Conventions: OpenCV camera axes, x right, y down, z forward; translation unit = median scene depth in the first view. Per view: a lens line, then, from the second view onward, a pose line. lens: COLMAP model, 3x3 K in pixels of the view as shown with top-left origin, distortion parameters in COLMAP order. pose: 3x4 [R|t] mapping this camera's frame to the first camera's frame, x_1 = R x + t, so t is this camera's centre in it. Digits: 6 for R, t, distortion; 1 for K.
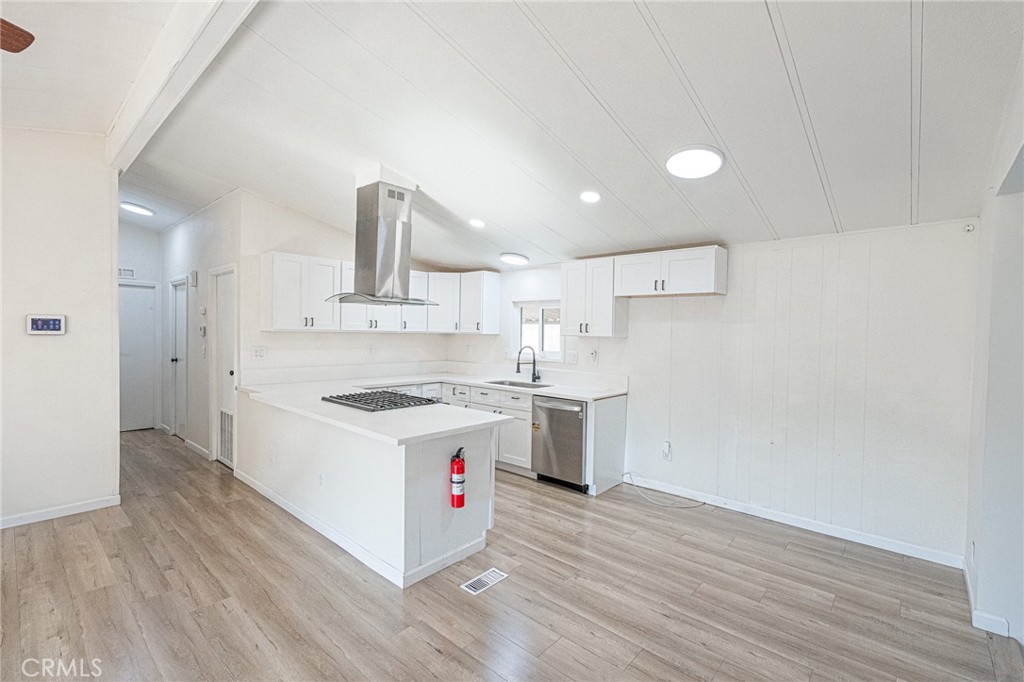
lens RADIAL K [[457.3, 0, 505.9], [0, 457.3, 339.7], [0, 0, 1]] dist [0.002283, -0.000787]
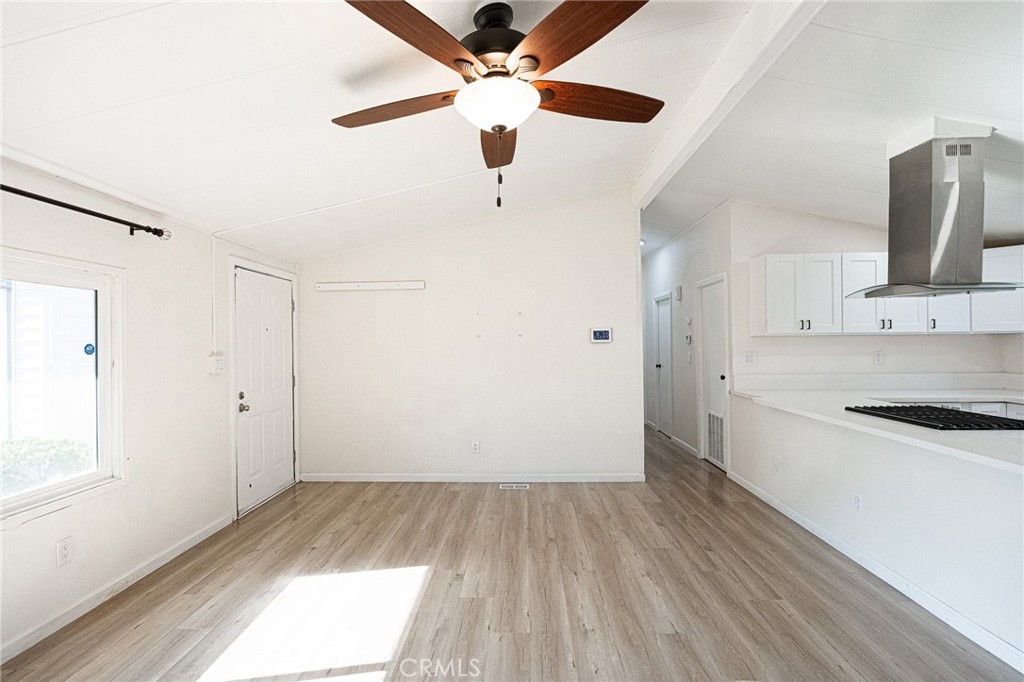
lens RADIAL K [[457.3, 0, 505.9], [0, 457.3, 339.7], [0, 0, 1]] dist [0.002283, -0.000787]
pose [[0.642293, -0.029683, -0.765884, -0.141765], [0.009520, 0.999482, -0.030752, 0.017230], [0.766400, 0.012460, 0.642243, -0.066807]]
